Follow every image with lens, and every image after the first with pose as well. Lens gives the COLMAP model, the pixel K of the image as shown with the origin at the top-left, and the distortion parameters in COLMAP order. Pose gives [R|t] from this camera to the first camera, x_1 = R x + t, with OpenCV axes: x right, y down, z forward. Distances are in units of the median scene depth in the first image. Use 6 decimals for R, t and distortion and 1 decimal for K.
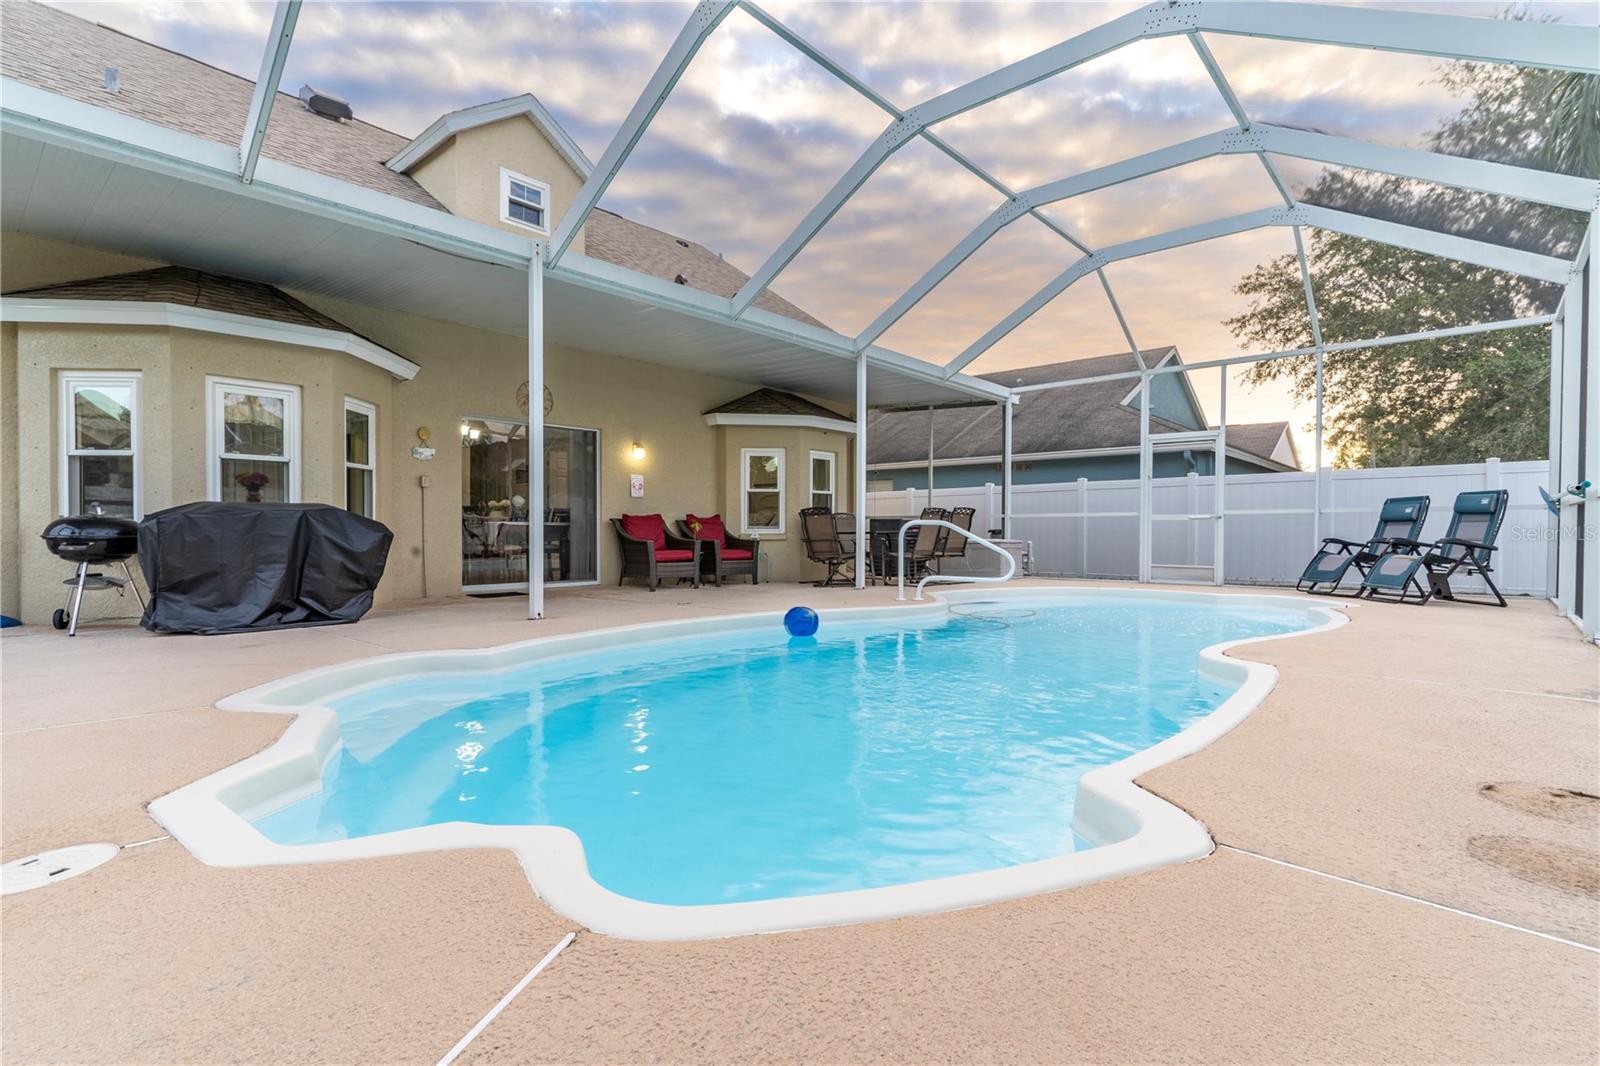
lens RADIAL K [[782.3, 0, 800.9], [0, 782.3, 531.4], [0, 0, 1]] dist [0.004297, 0.000291]
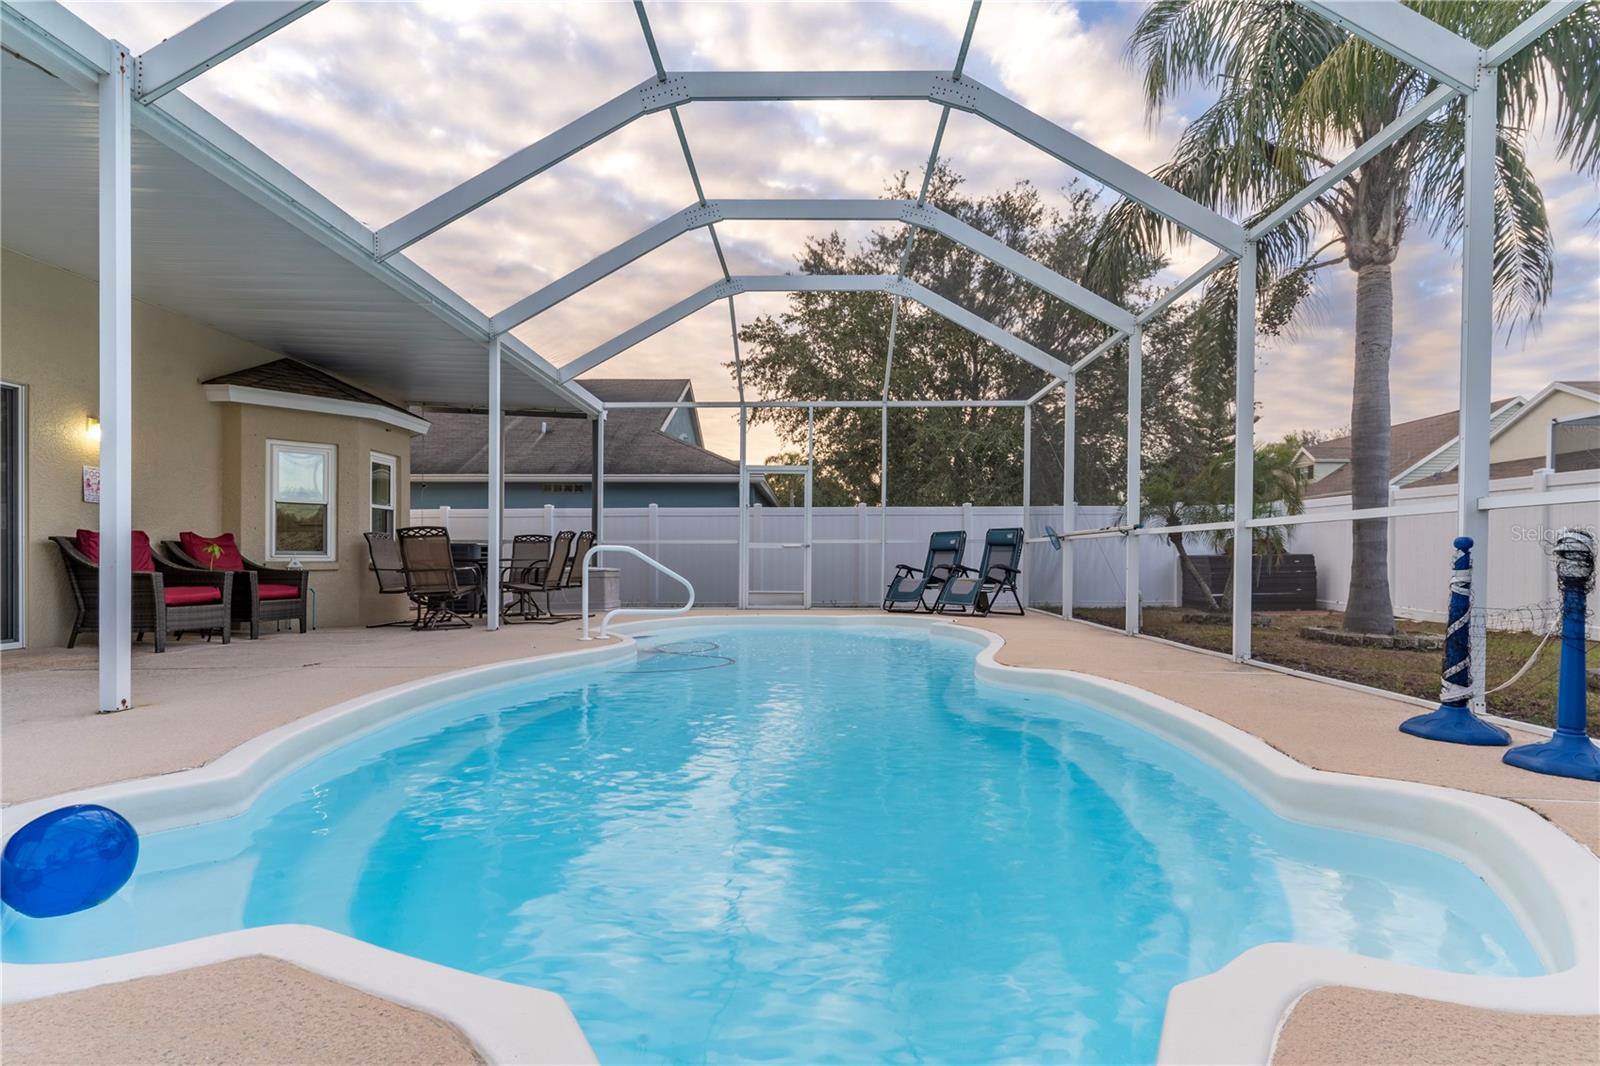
lens RADIAL K [[831.5, 0, 803.5], [0, 831.5, 549.2], [0, 0, 1]] dist [-0.003097, 0.000279]
pose [[0.746317, 0.008927, 0.665531, -0.228226], [-0.000464, 0.999917, -0.012892, 0.001503], [-0.665591, 0.009313, 0.746259, 0.138443]]
